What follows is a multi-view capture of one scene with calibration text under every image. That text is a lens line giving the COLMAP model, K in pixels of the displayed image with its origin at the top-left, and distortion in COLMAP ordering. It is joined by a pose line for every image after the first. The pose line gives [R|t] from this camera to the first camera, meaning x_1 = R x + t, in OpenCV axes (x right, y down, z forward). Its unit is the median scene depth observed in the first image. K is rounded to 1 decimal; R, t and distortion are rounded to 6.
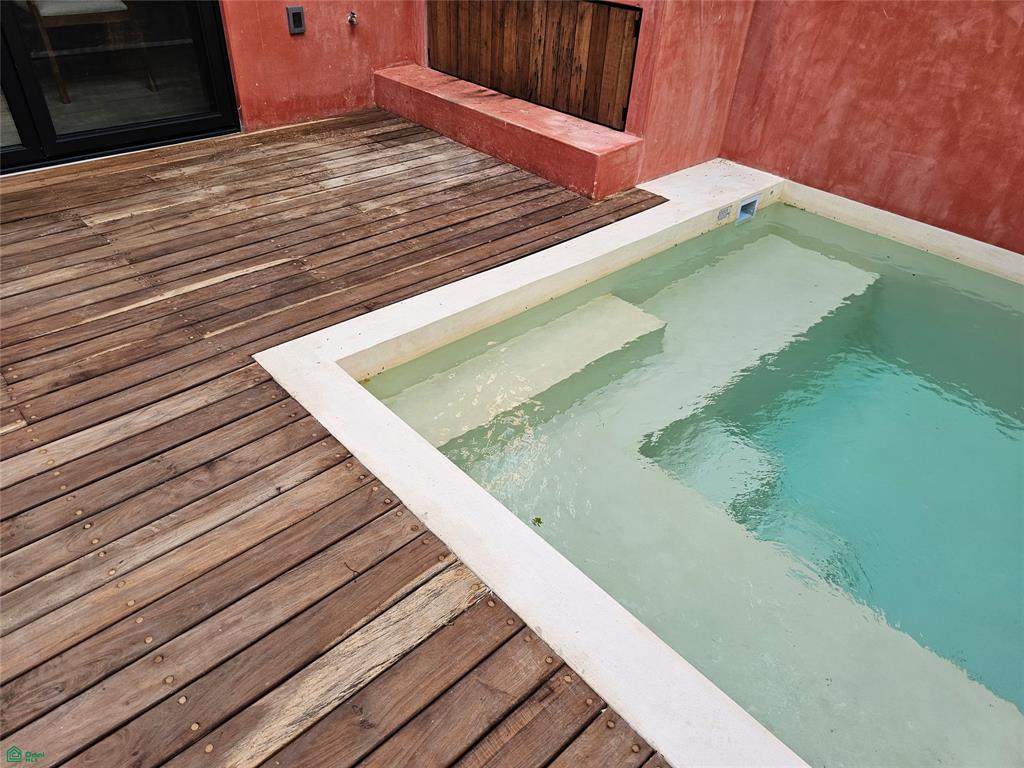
lens RADIAL K [[685.7, 0, 514.4], [0, 685.7, 374.9], [0, 0, 1]] dist [0.046243, -0.041272]
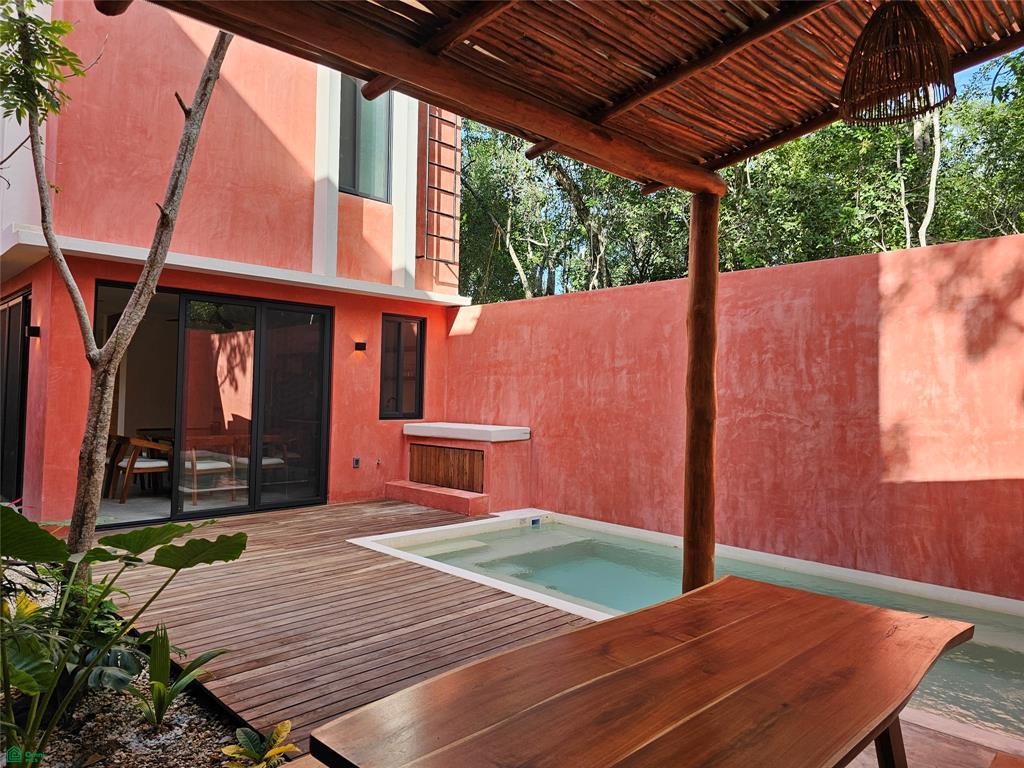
lens RADIAL K [[685.7, 0, 508.6], [0, 685.7, 381.0], [0, 0, 1]] dist [0.046243, -0.041272]
pose [[0.999527, -0.027811, 0.013156, 0.231301], [0.030129, 0.798268, -0.601548, 0.841008], [0.006228, 0.601660, 0.798728, -1.272405]]
